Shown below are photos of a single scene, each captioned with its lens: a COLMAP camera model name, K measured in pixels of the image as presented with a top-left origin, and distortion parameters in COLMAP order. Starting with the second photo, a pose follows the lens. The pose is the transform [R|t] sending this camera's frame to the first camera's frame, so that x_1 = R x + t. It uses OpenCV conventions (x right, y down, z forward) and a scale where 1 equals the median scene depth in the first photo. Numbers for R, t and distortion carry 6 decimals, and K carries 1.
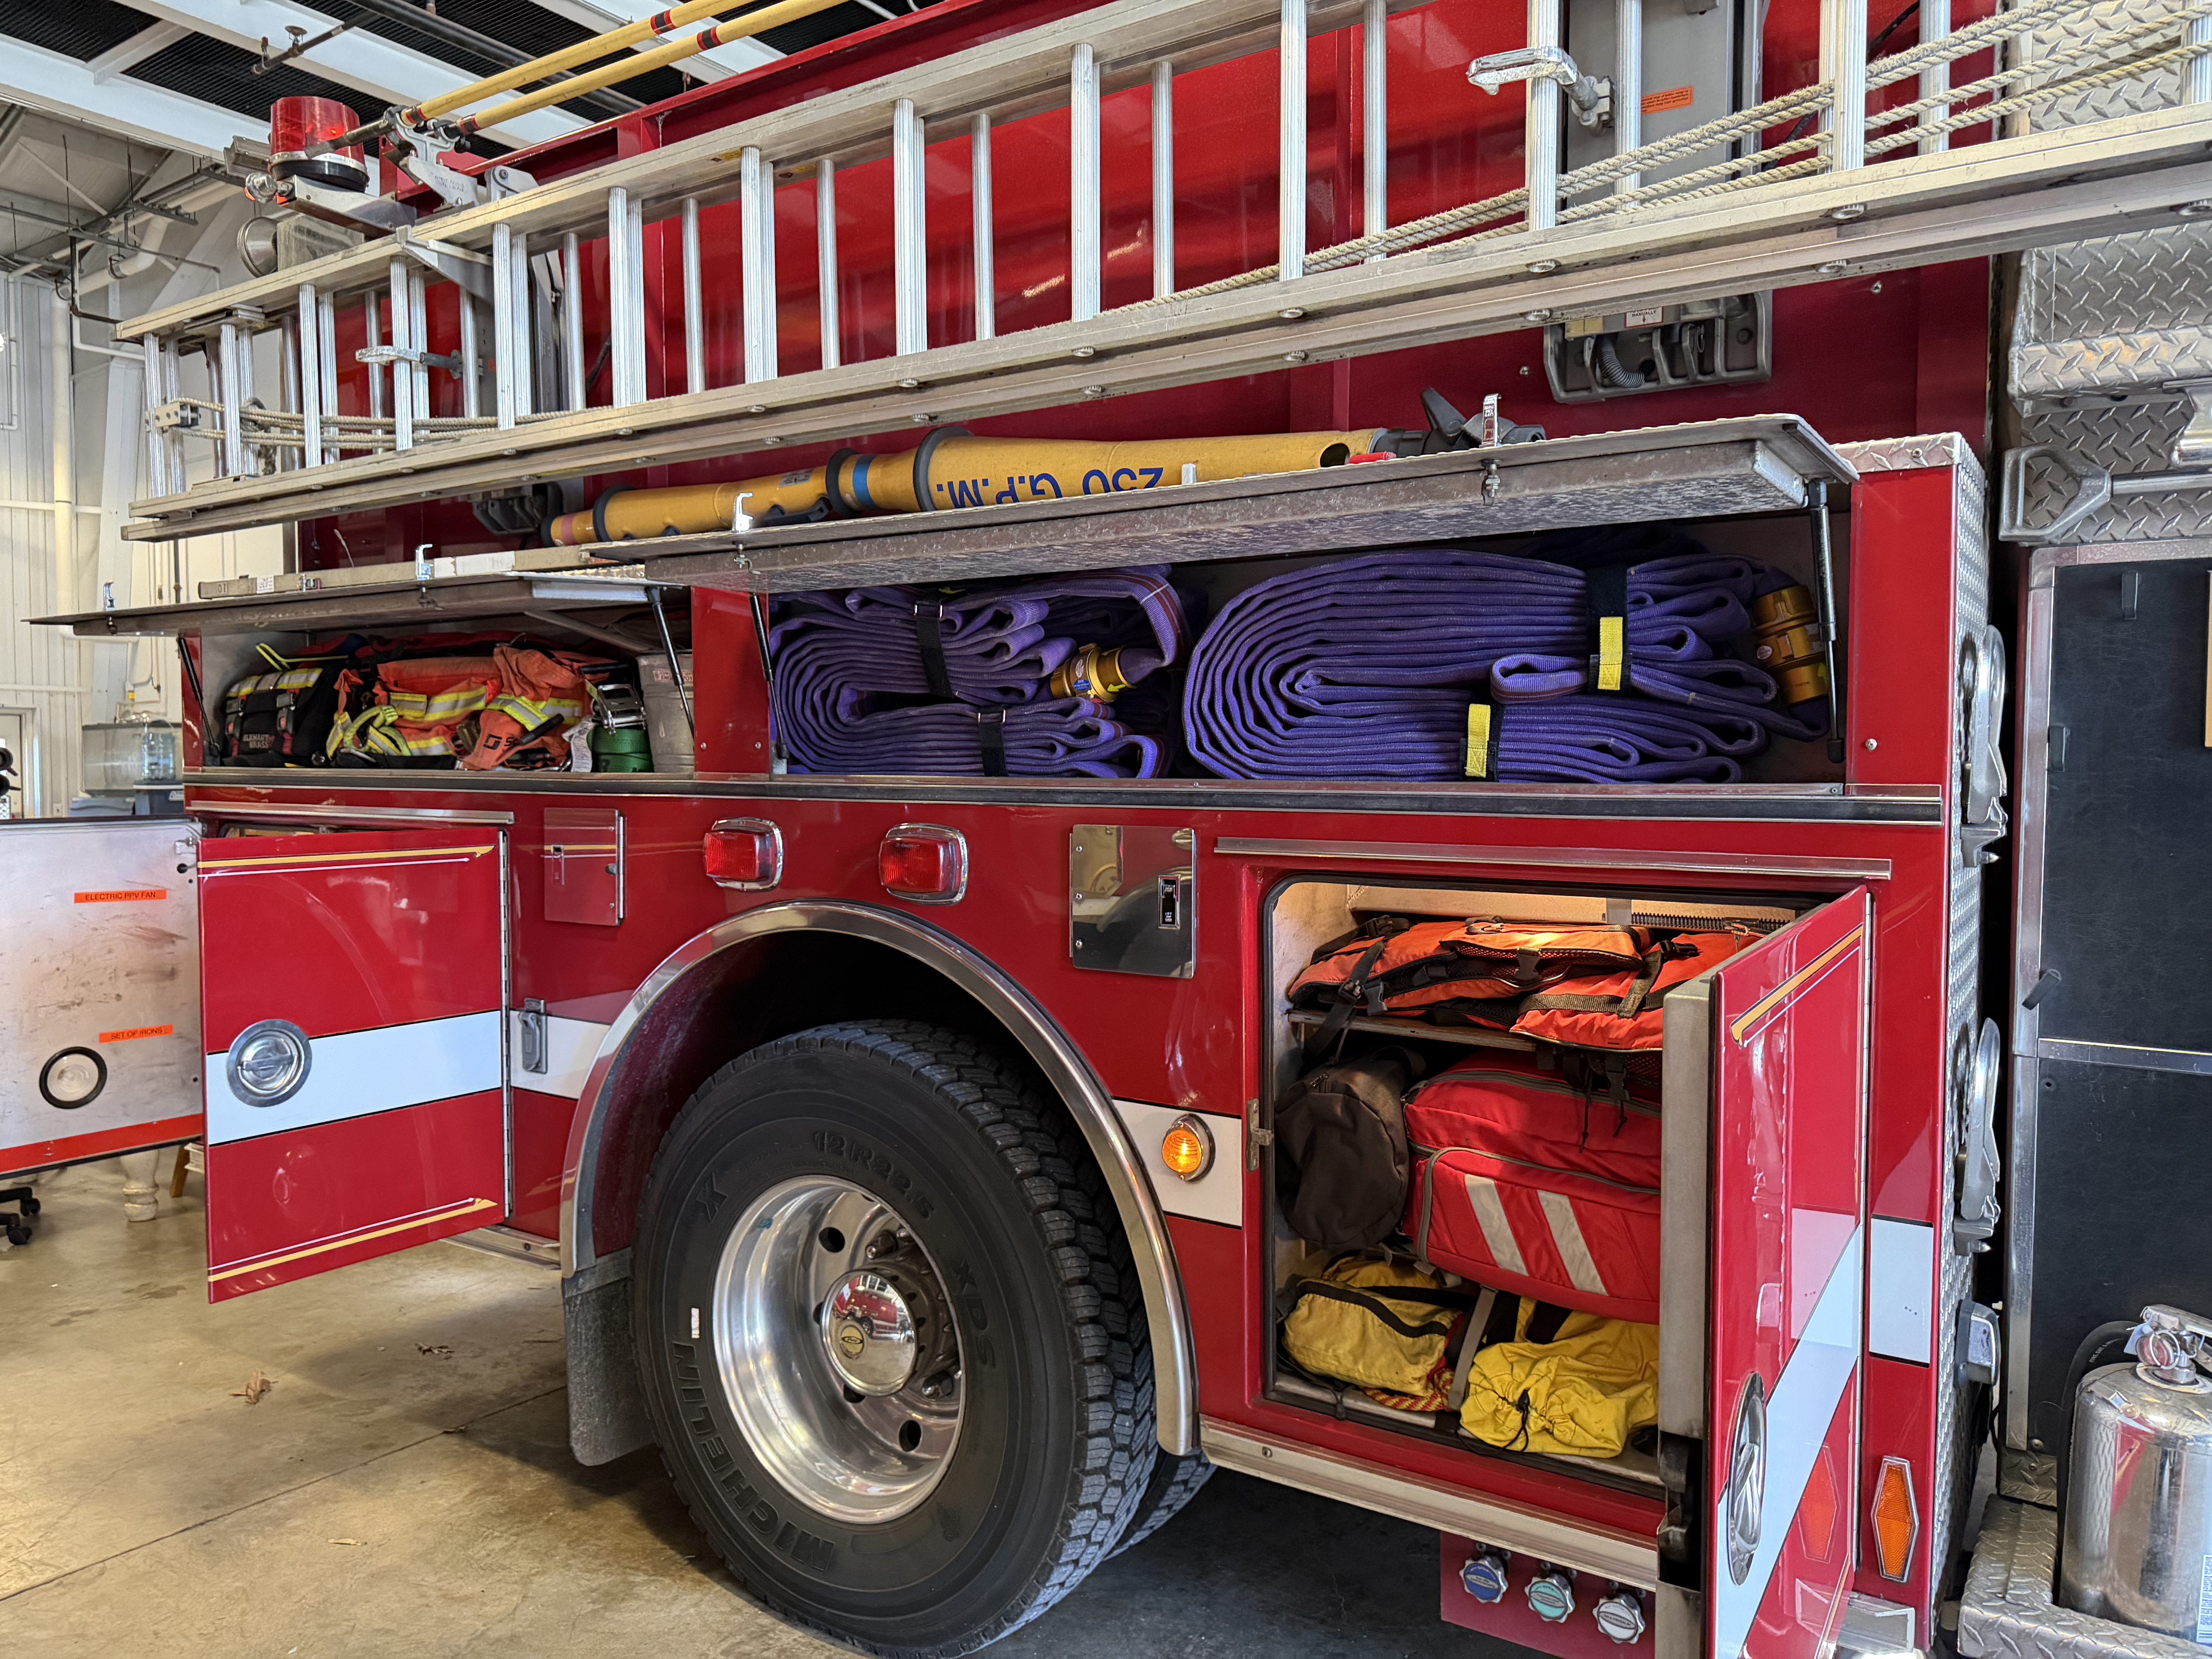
lens RADIAL K [[1584.6, 0, 1089.4], [0, 1584.6, 821.5], [0, 0, 1]] dist [0.050267, -0.069750]
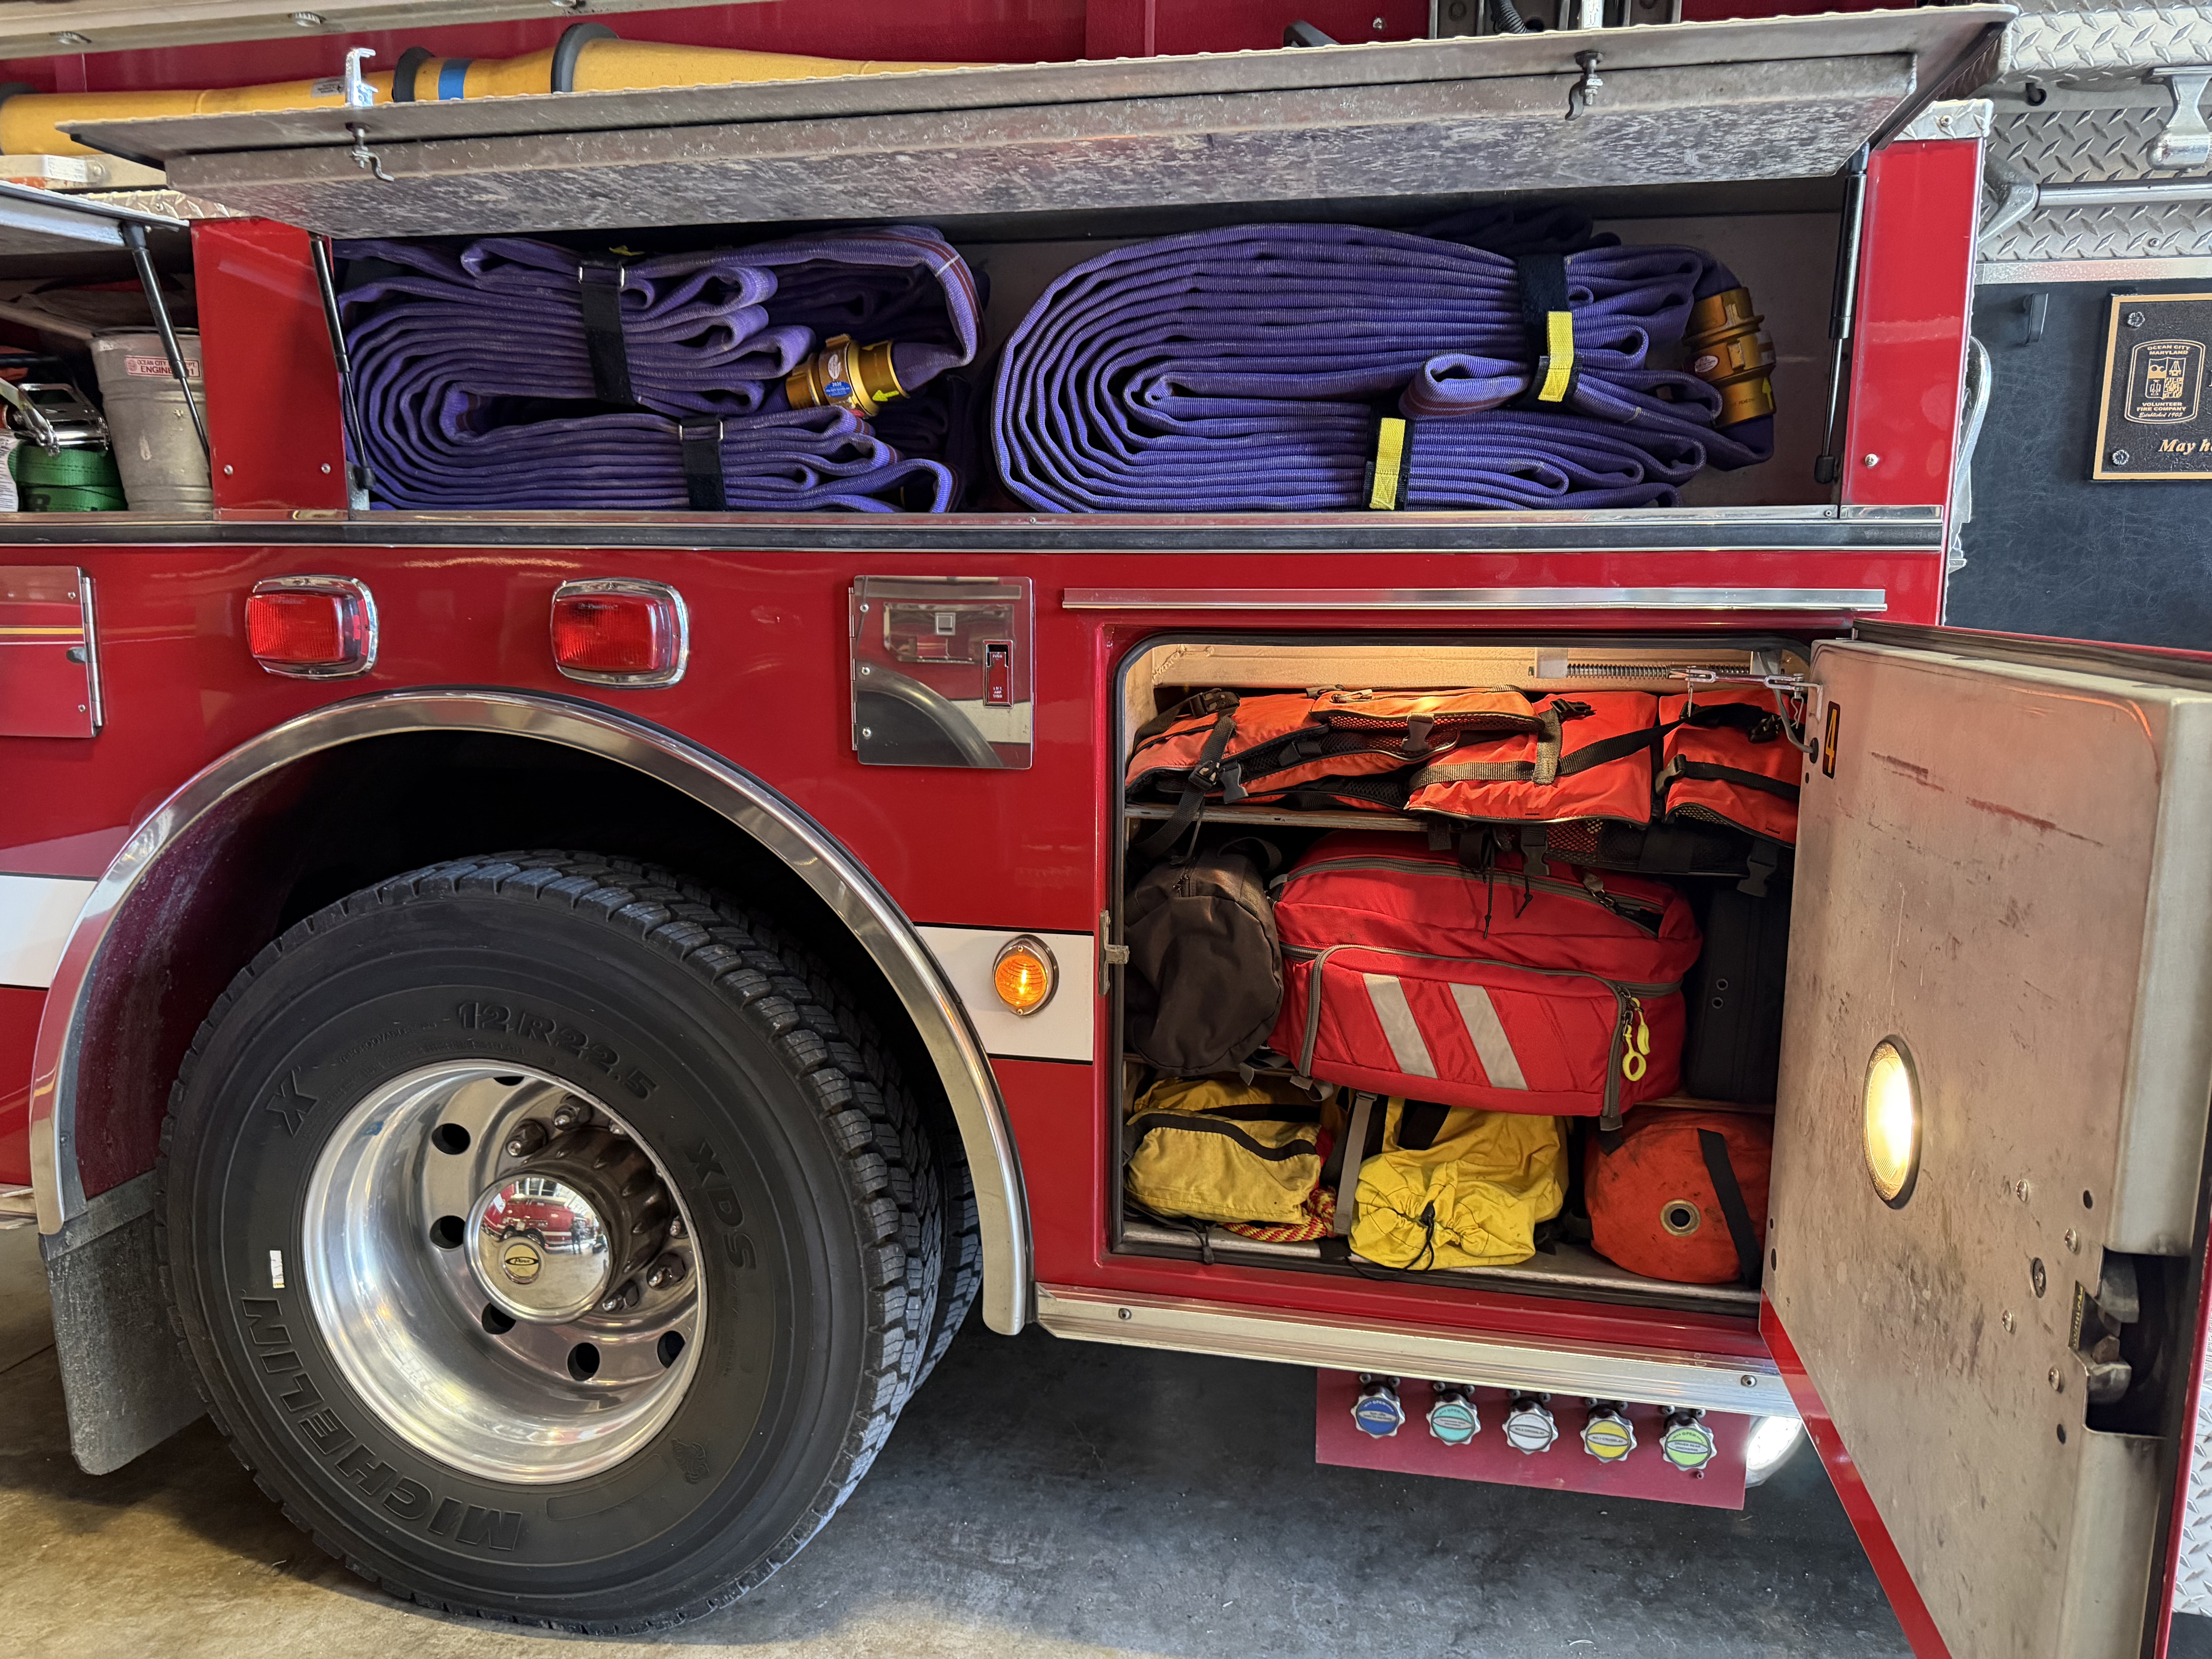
lens RADIAL K [[1584.6, 0, 1122.9], [0, 1584.6, 845.3], [0, 0, 1]] dist [0.050267, -0.069750]
pose [[0.922836, -0.057392, 0.380893, -0.195777], [0.009822, 0.992022, 0.125679, 0.038211], [-0.385068, -0.112240, 0.916038, 0.244557]]
